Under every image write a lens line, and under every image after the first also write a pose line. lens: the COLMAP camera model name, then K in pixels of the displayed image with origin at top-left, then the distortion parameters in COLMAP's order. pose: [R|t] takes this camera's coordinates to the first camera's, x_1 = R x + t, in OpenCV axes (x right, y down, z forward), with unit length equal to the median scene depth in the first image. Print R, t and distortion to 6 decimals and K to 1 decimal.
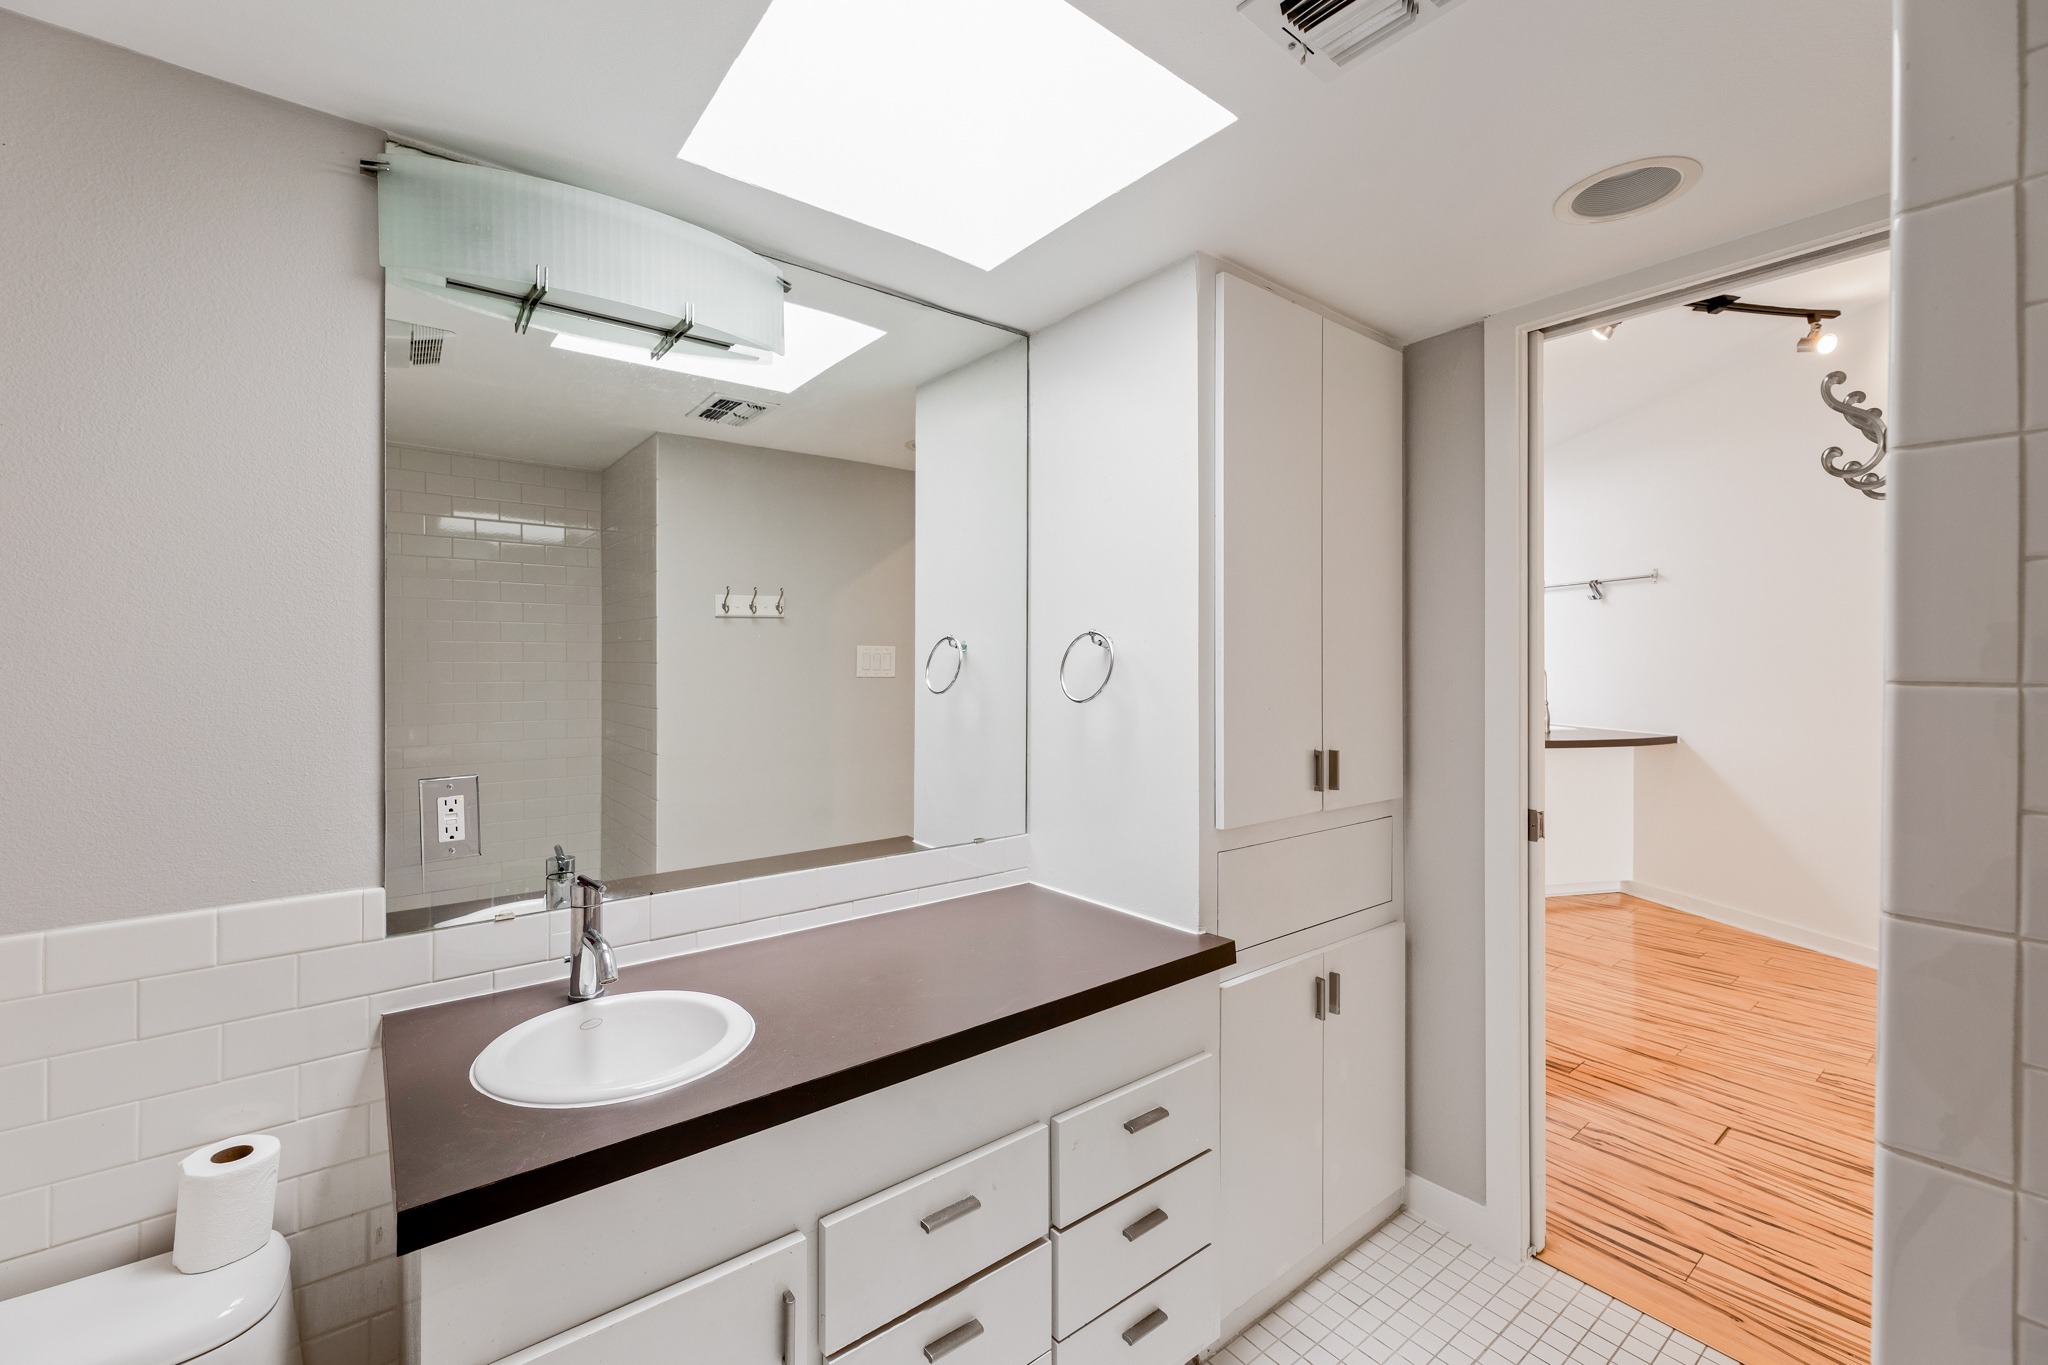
lens RADIAL K [[842.1, 0, 1020.7], [0, 842.1, 663.7], [0, 0, 1]] dist [0.000634, 0.000148]
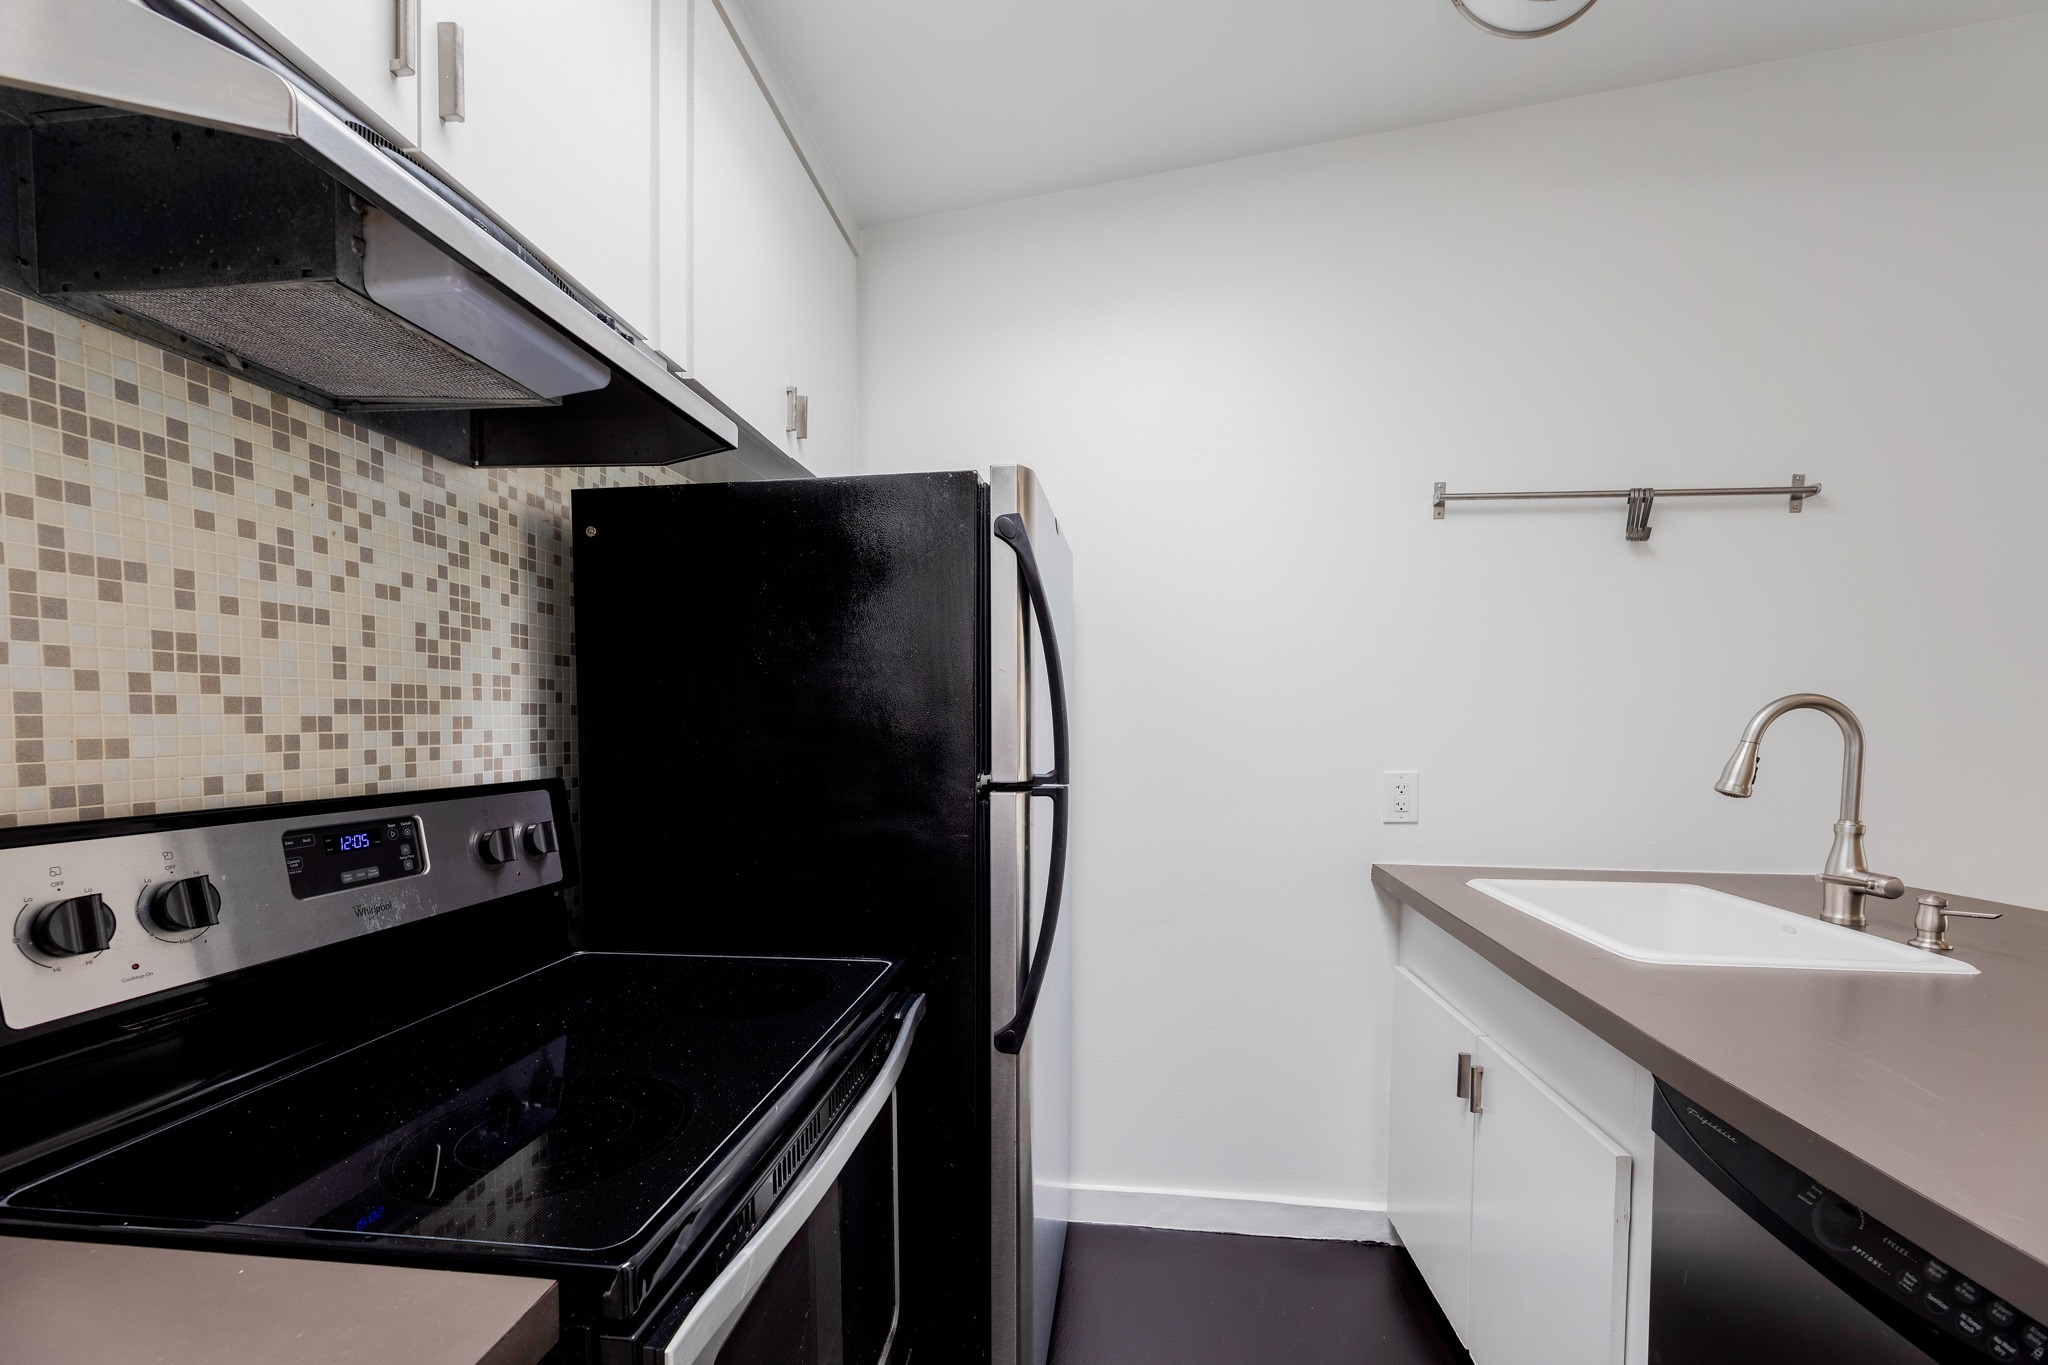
lens RADIAL K [[843.4, 0, 1033.4], [0, 843.4, 762.4], [0, 0, 1]] dist [0.000778, 0.000166]
pose [[0.285681, -0.045378, 0.957250, 0.351346], [-0.002660, 0.998837, 0.048143, 0.011877], [-0.958321, -0.016300, 0.285228, 1.759465]]
